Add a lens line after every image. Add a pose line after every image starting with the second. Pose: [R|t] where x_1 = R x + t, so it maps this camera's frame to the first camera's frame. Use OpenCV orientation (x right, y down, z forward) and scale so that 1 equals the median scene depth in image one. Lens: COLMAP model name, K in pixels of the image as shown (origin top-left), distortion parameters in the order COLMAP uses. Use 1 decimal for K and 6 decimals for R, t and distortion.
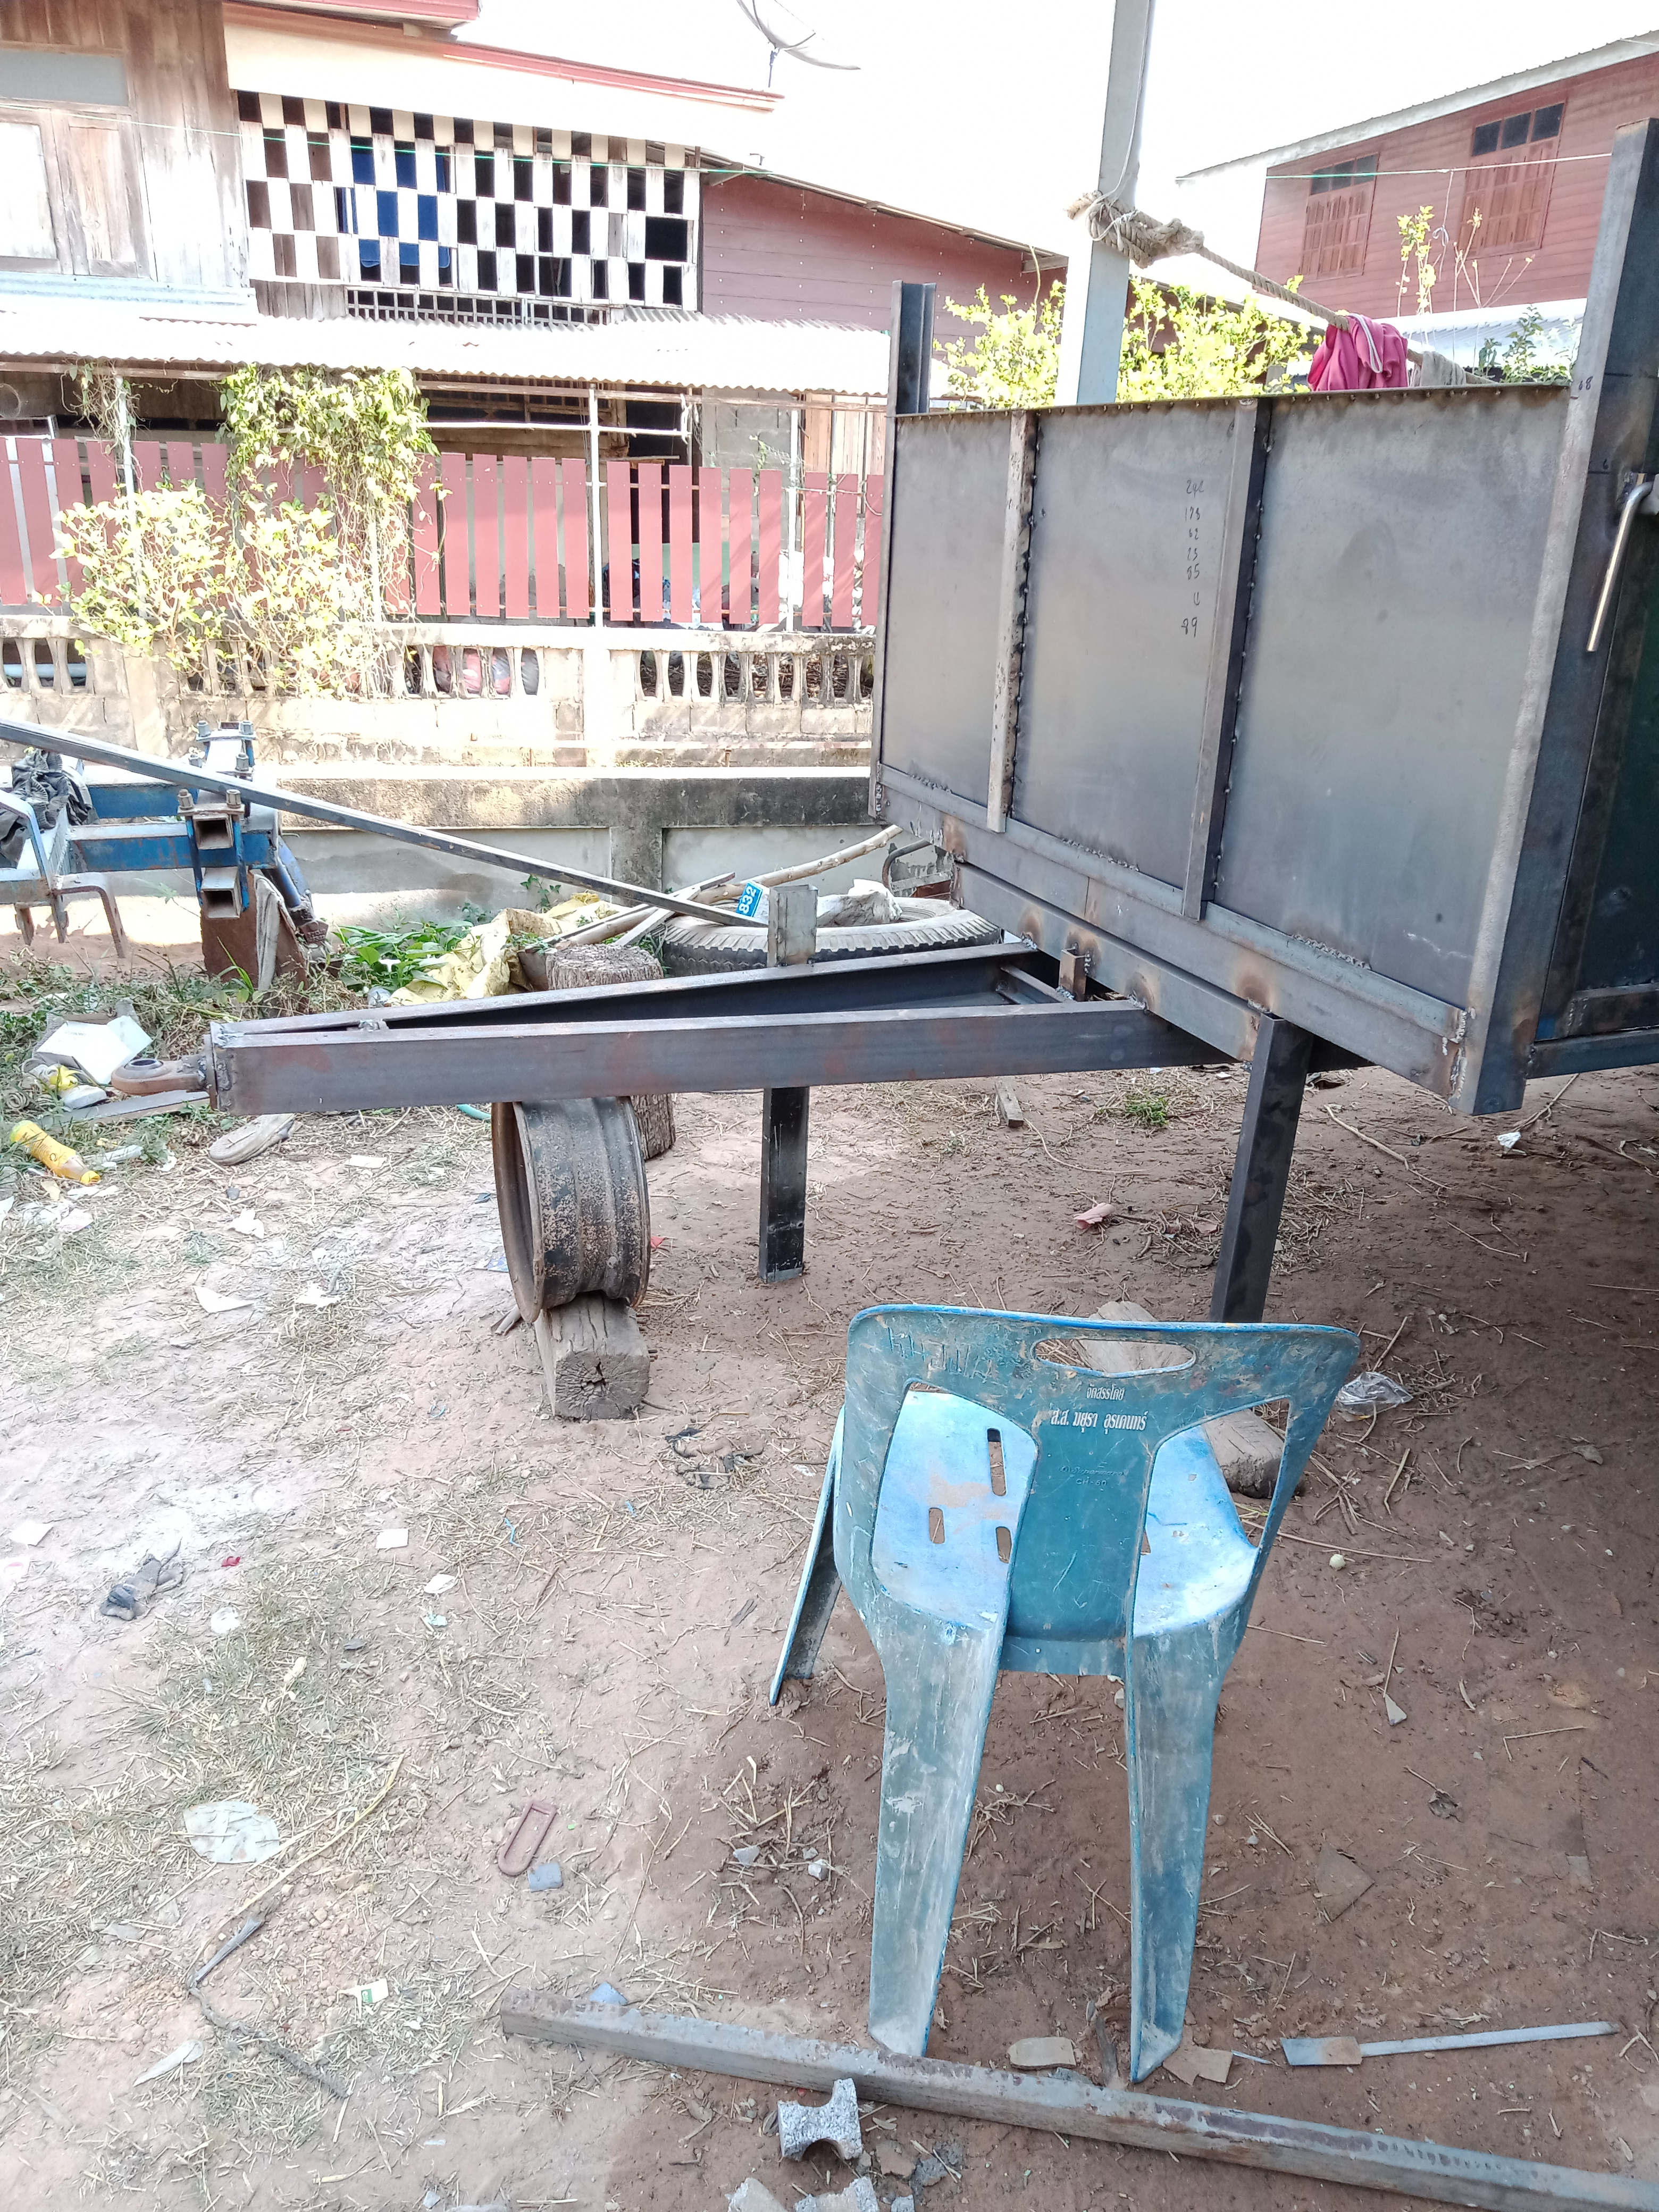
lens RADIAL K [[1593.1, 0, 837.2], [0, 1593.1, 1114.6], [0, 0, 1]] dist [0.112737, -0.184557]
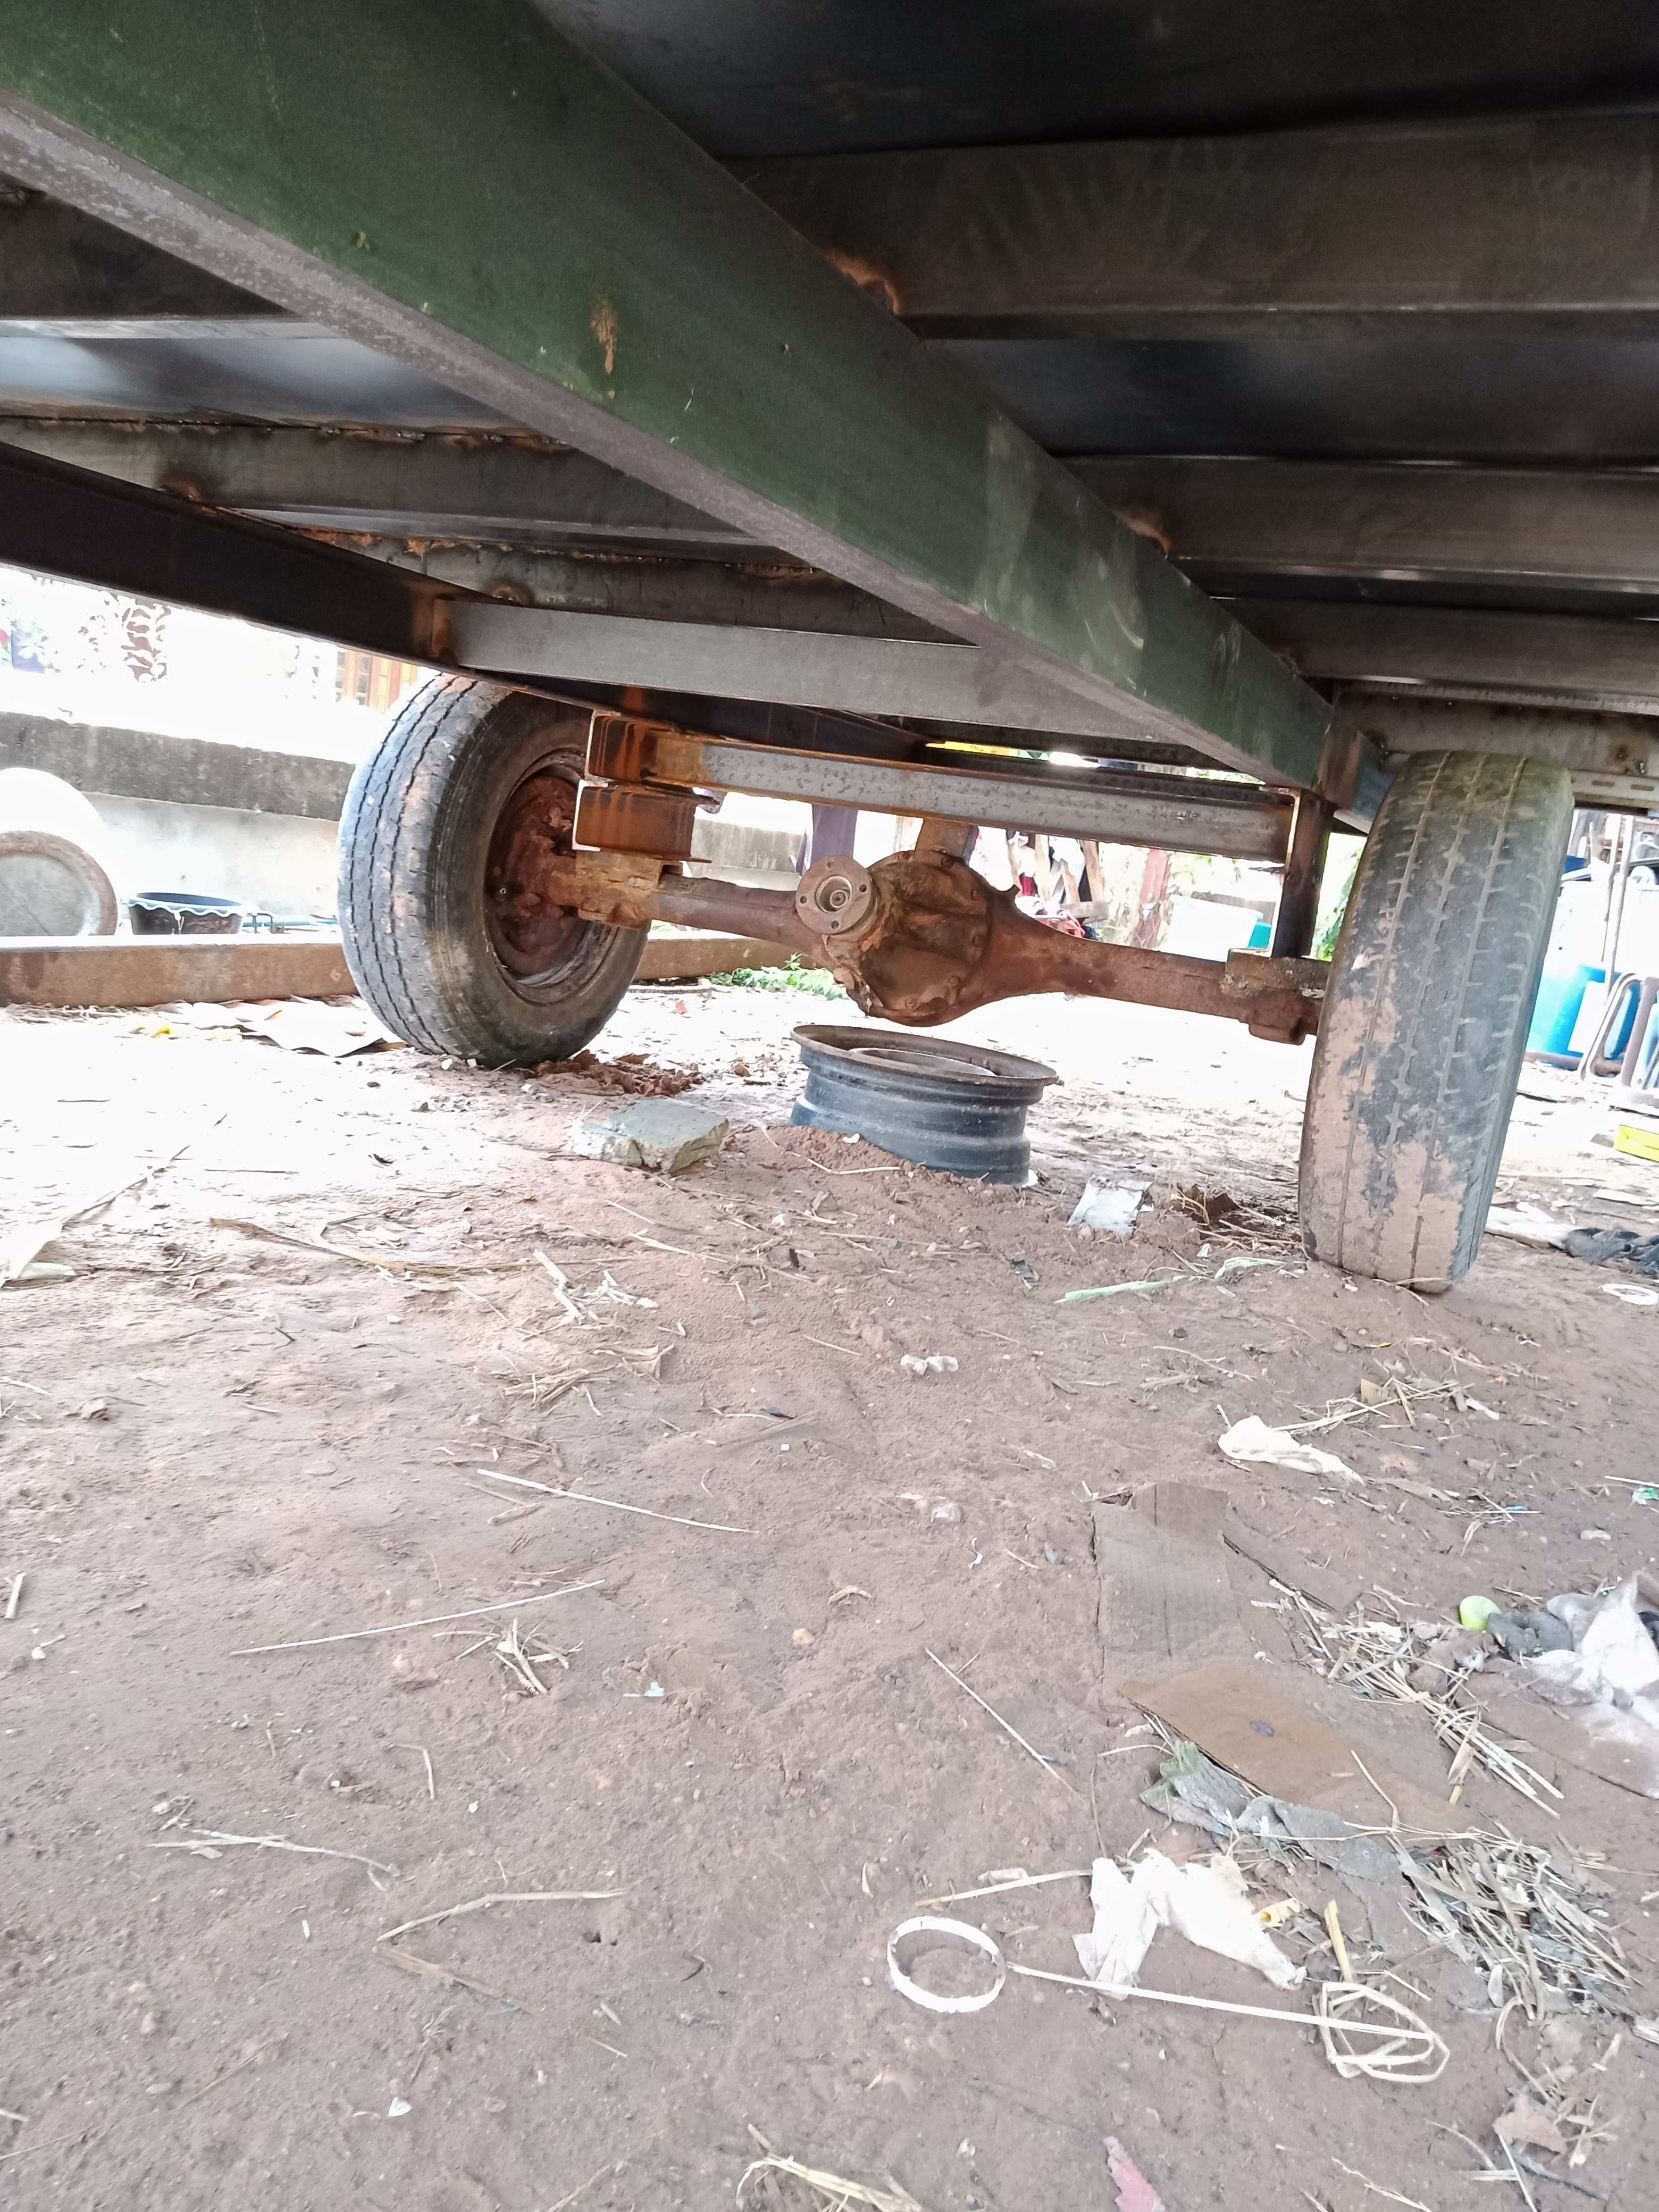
lens RADIAL K [[1593.1, 0, 837.2], [0, 1593.1, 1114.6], [0, 0, 1]] dist [0.112737, -0.184557]
pose [[0.727455, -0.048728, 0.684423, 0.416665], [0.140787, 0.986853, -0.079379, 0.059054], [-0.671556, 0.154103, 0.724751, 0.843280]]
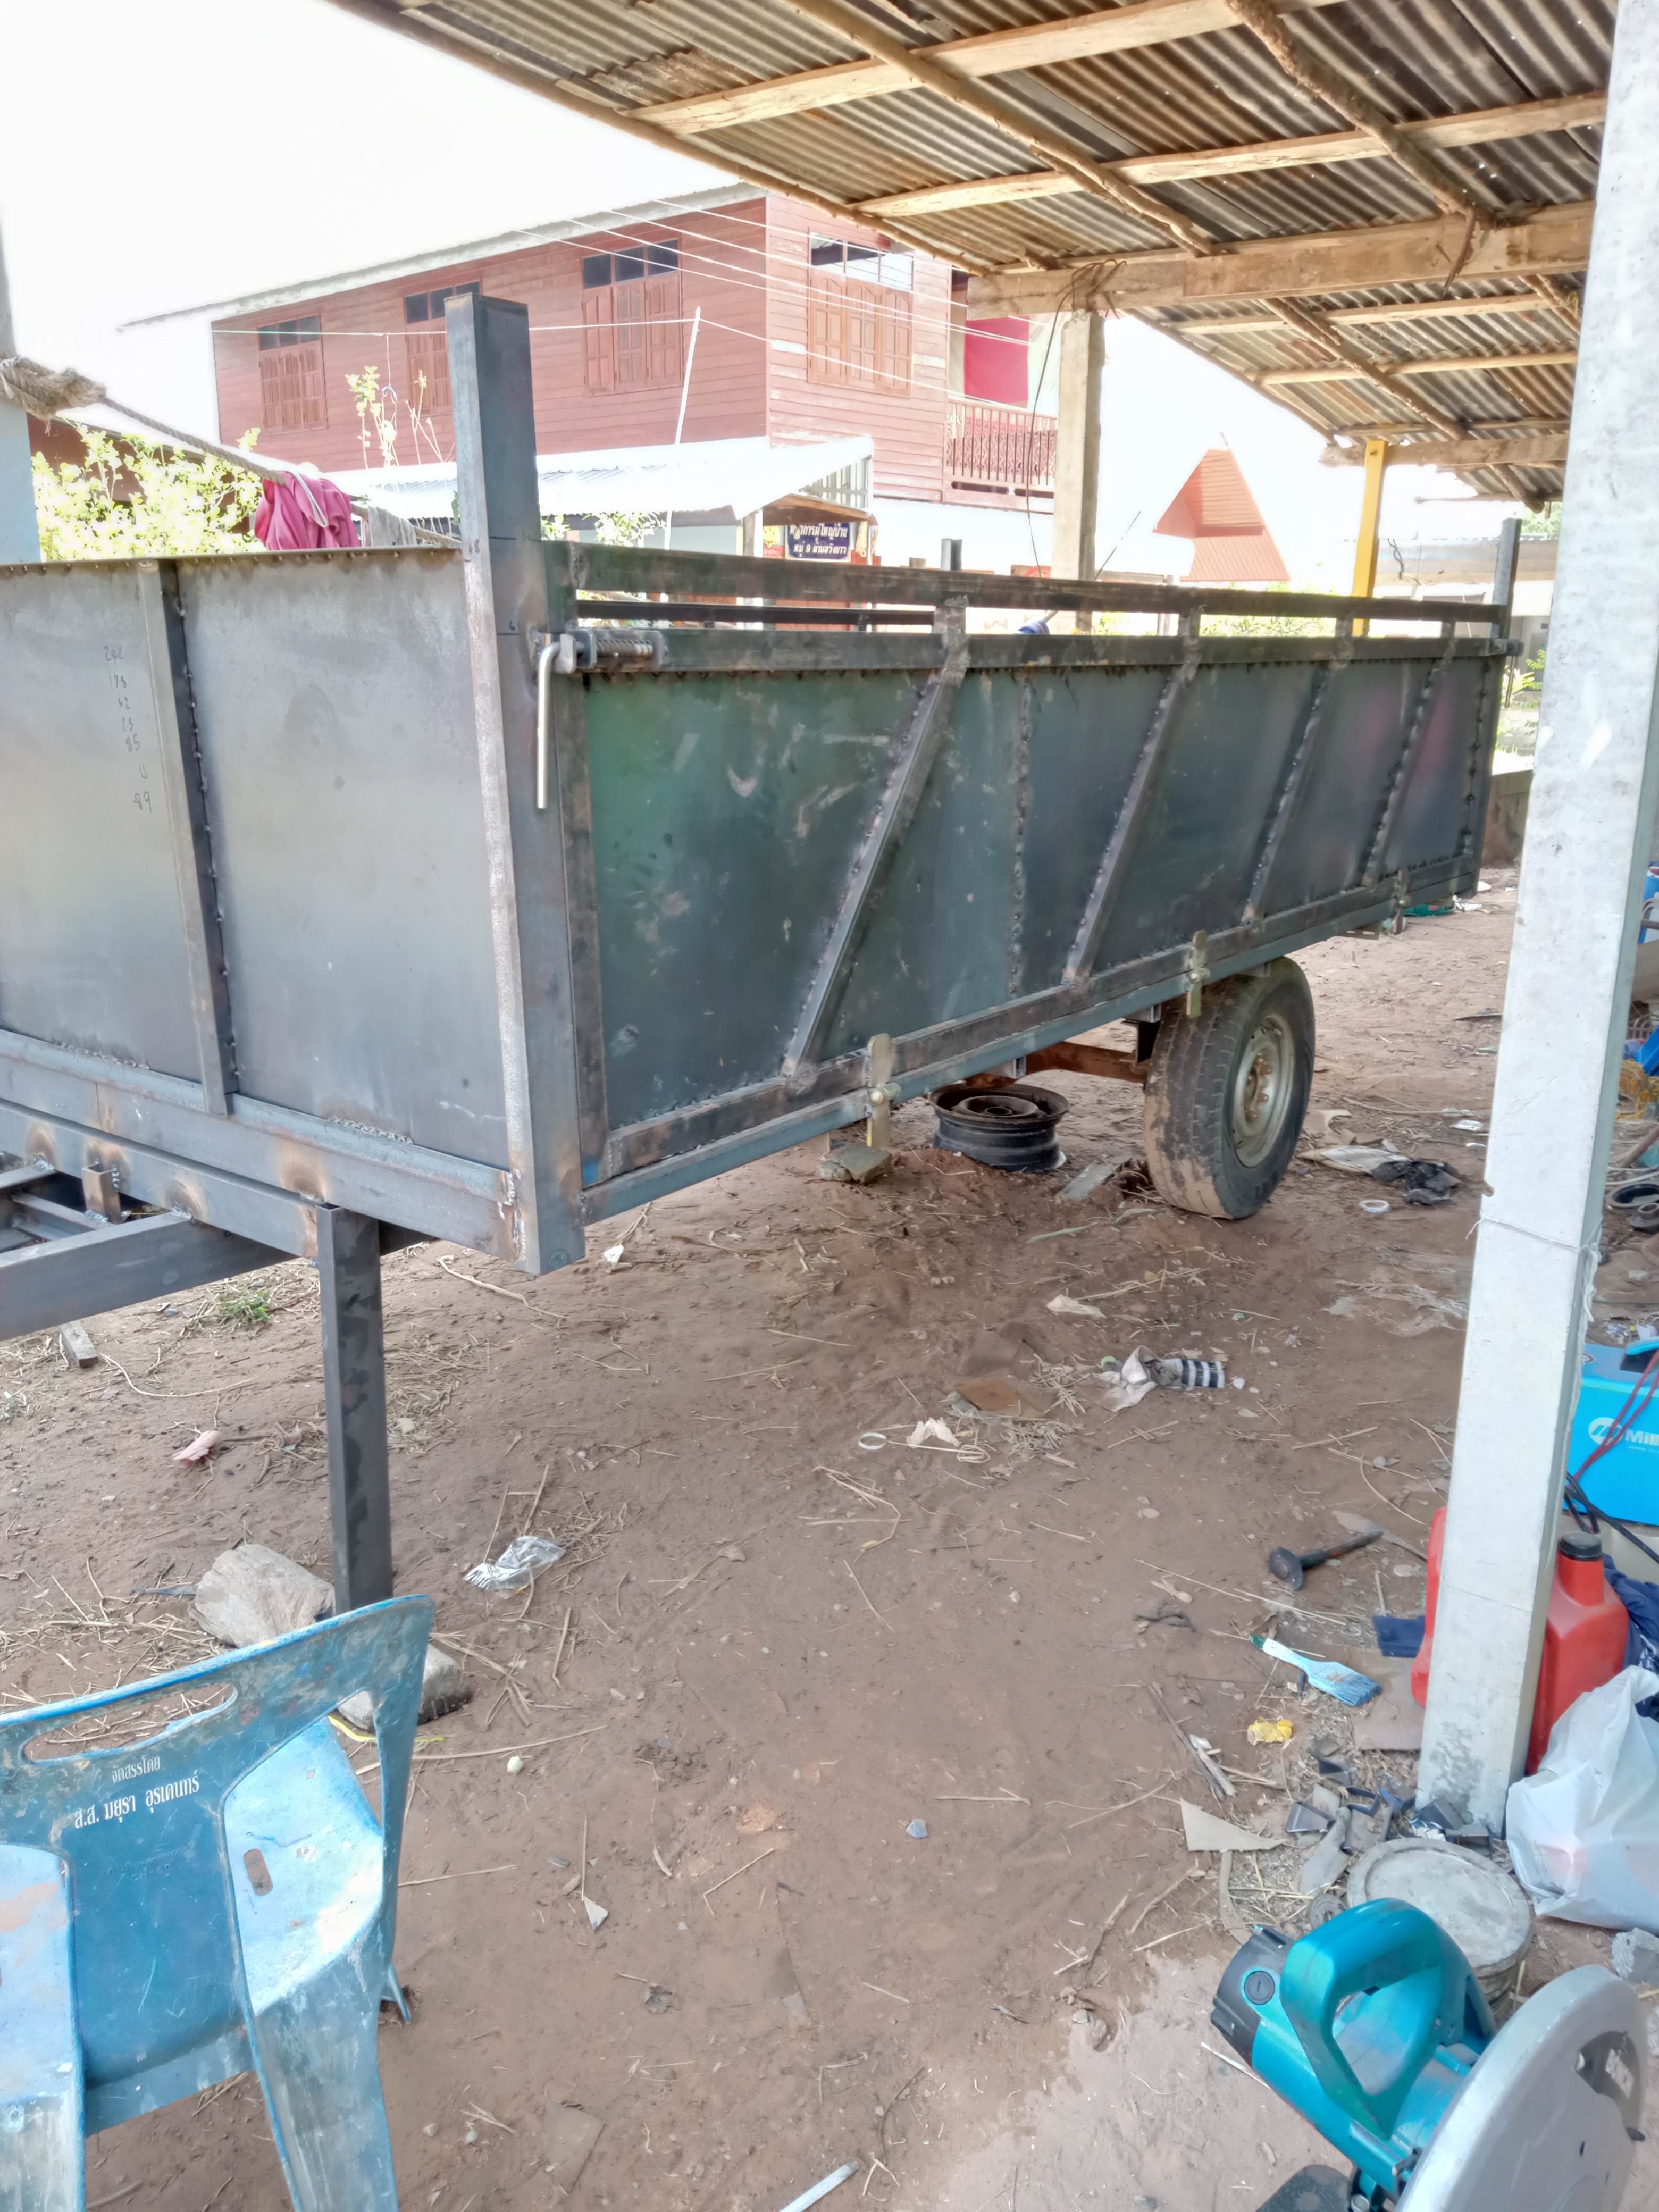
lens RADIAL K [[1593.1, 0, 837.2], [0, 1593.1, 1114.6], [0, 0, 1]] dist [0.112737, -0.184557]
pose [[0.850147, -0.178110, 0.495507, 0.066411], [0.216143, 0.976158, -0.019960, -0.028767], [-0.480138, 0.124070, 0.868374, 0.048883]]
